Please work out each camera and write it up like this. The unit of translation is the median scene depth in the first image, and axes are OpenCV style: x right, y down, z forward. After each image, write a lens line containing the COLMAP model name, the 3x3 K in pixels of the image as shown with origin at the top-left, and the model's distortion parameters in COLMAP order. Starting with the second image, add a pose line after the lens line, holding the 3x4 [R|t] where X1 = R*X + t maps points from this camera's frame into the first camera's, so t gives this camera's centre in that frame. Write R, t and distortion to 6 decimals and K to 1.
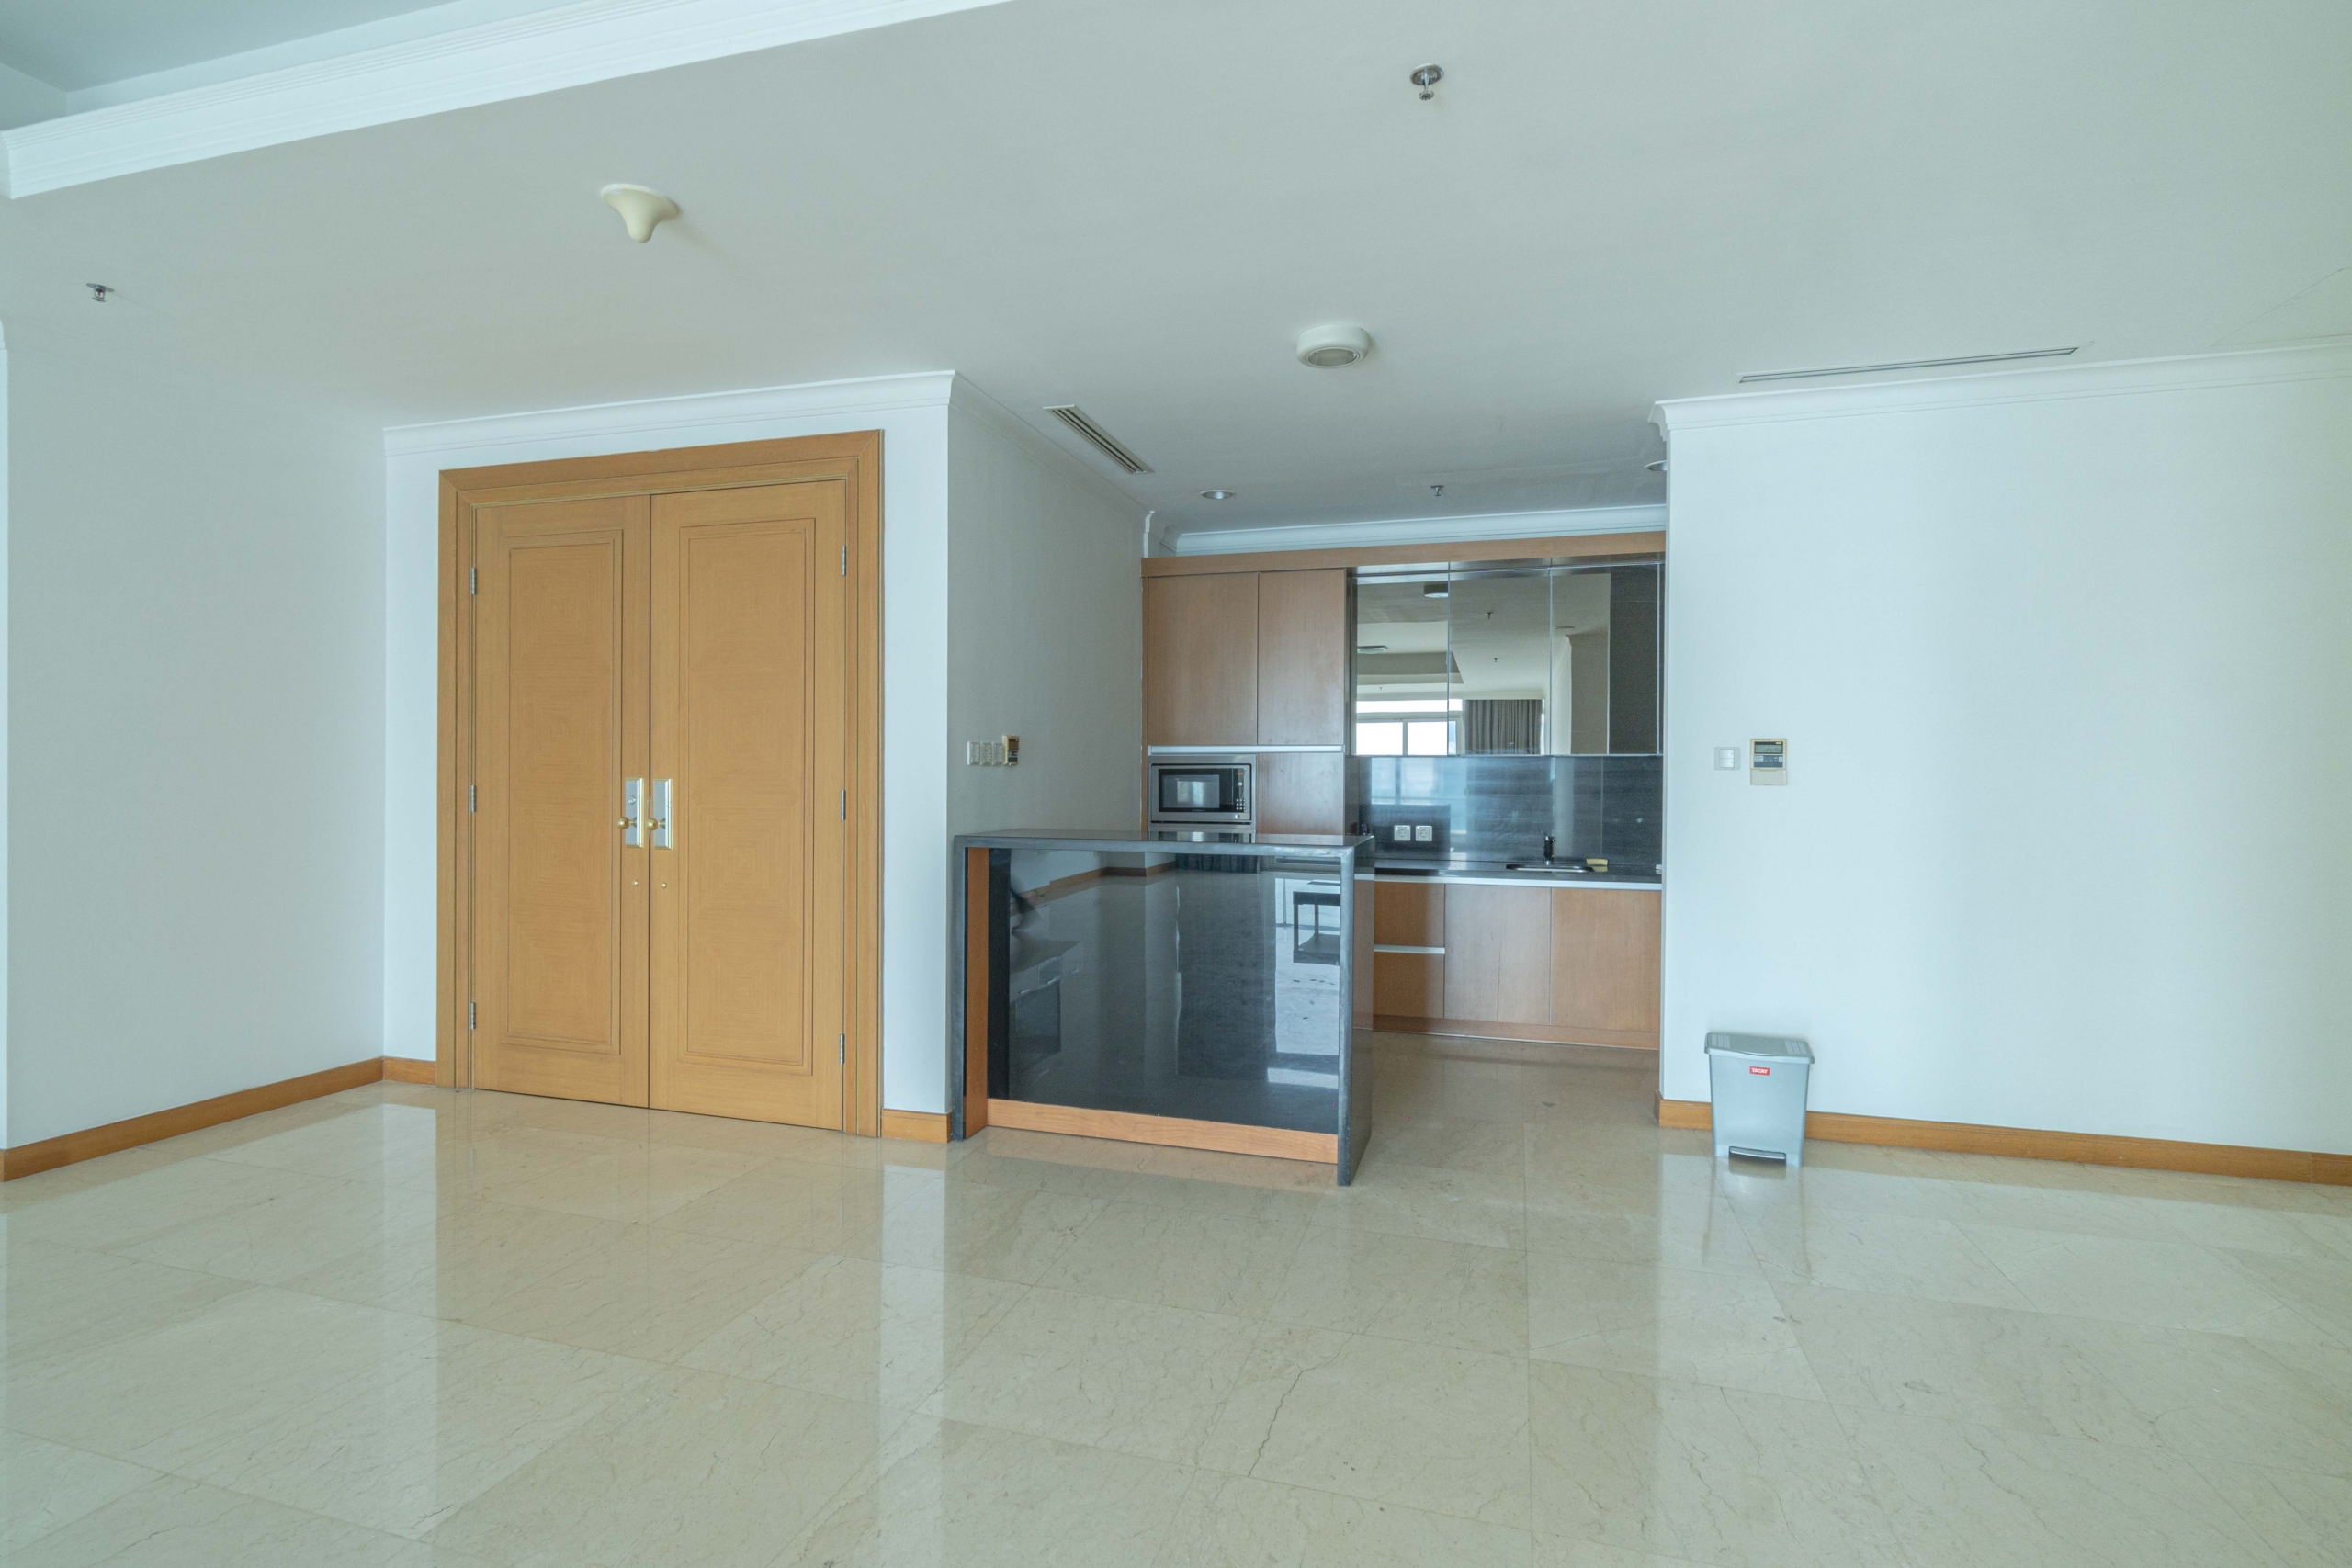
lens RADIAL K [[1073.5, 0, 1179.8], [0, 1073.5, 801.2], [0, 0, 1]] dist [-0.002640, 0.000065]
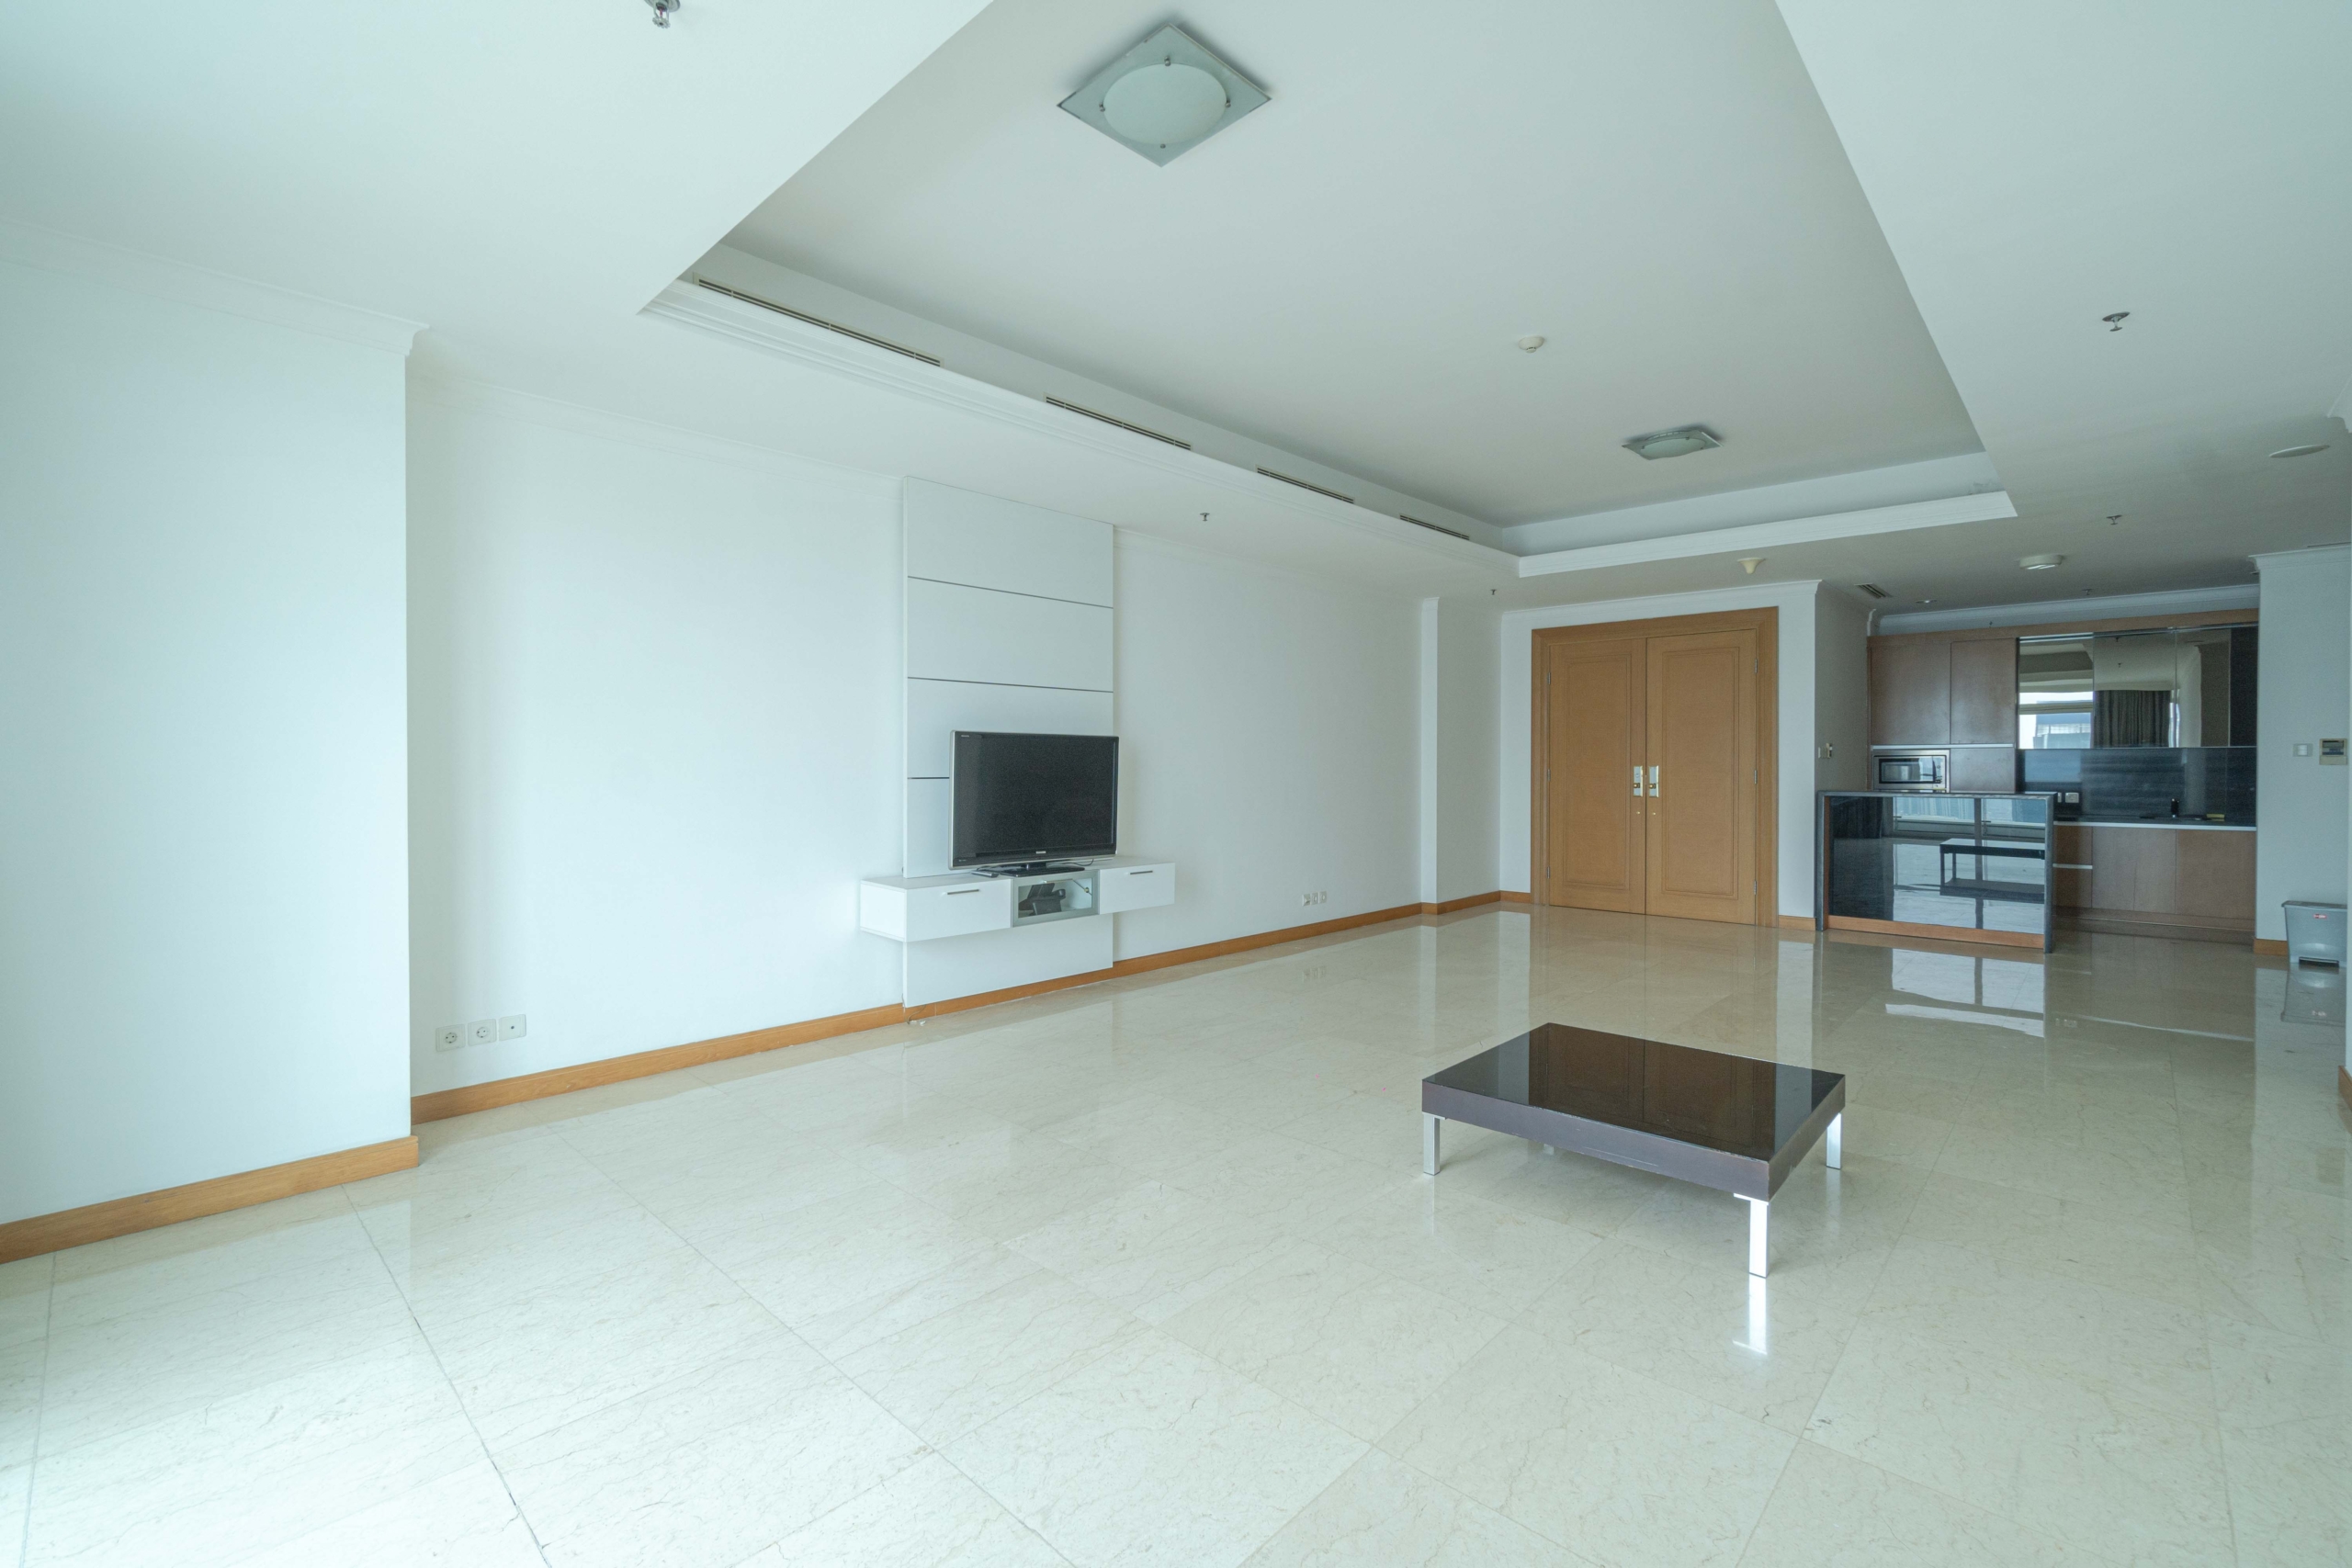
lens RADIAL K [[1050.7, 0, 1176.8], [0, 1050.7, 786.9], [0, 0, 1]] dist [-0.008523, 0.004258]
pose [[0.906816, 0.000550, -0.421527, -0.437064], [-0.001627, 0.999996, -0.002194, 0.026980], [0.421524, 0.002675, 0.906813, -1.310797]]
